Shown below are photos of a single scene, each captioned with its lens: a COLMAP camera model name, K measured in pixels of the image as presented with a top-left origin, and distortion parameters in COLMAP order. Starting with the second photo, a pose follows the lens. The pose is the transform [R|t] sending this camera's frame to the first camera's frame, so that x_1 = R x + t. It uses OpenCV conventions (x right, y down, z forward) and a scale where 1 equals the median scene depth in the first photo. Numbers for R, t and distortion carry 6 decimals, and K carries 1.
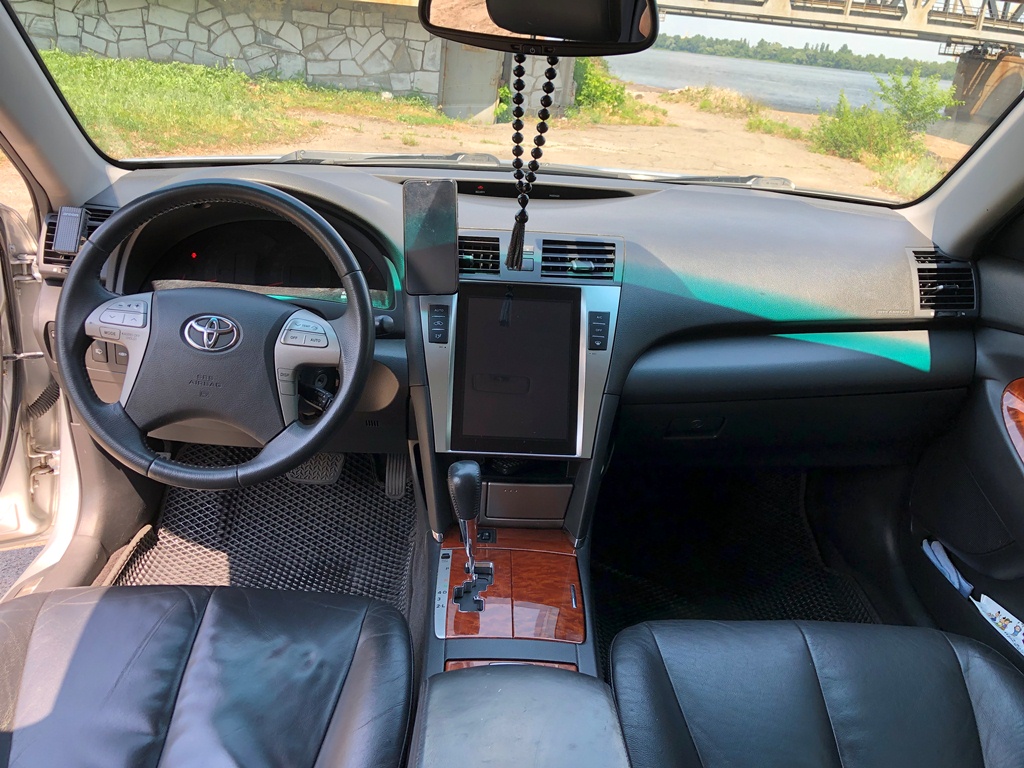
lens RADIAL K [[839.0, 0, 520.0], [0, 839.0, 387.9], [0, 0, 1]] dist [0.011608, -0.017449]
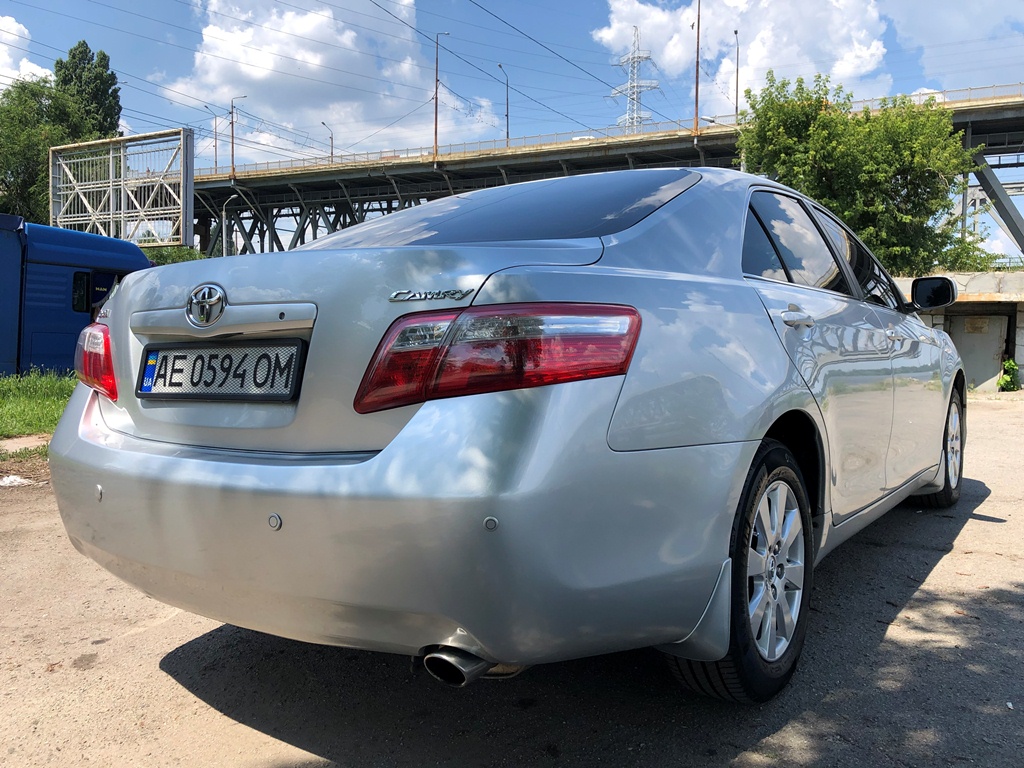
lens RADIAL K [[839.0, 0, 491.8], [0, 839.0, 378.6], [0, 0, 1]] dist [0.011608, -0.017449]
pose [[0.786313, -0.048566, -0.615916, 0.129972], [-0.180767, 0.935196, -0.304519, 0.123529], [0.590791, 0.350785, 0.726578, -0.192755]]
